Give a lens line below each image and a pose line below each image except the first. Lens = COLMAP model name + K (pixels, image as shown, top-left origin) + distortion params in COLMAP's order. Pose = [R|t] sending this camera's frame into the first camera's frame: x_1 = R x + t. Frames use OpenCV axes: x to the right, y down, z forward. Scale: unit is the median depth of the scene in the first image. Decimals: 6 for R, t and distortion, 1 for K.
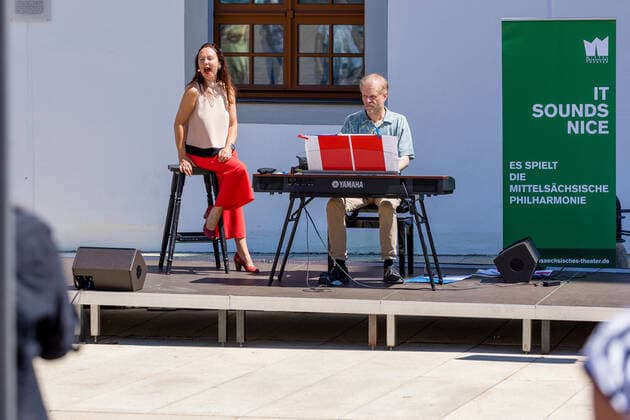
lens RADIAL K [[2414.2, 0, 315.0], [0, 2414.2, 210.0], [0, 0, 1]] dist [-0.172298, -0.532715]
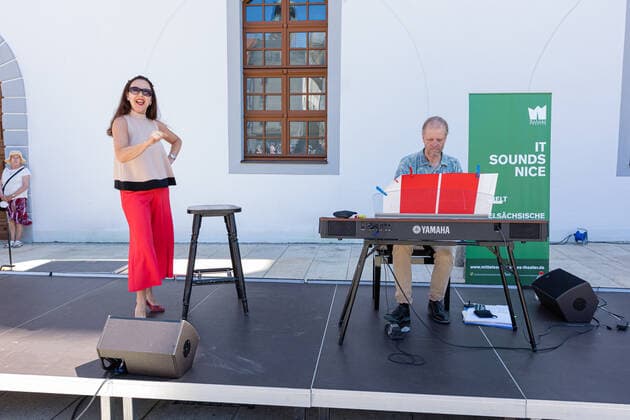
lens RADIAL K [[499.6, 0, 321.6], [0, 499.6, 209.2], [0, 0, 1]] dist [0.005021, 0.002866]
pose [[0.990225, -0.011595, 0.138997, -0.049789], [0.008847, 0.999753, 0.020367, -0.021561], [-0.139198, -0.018938, 0.990083, 0.804233]]
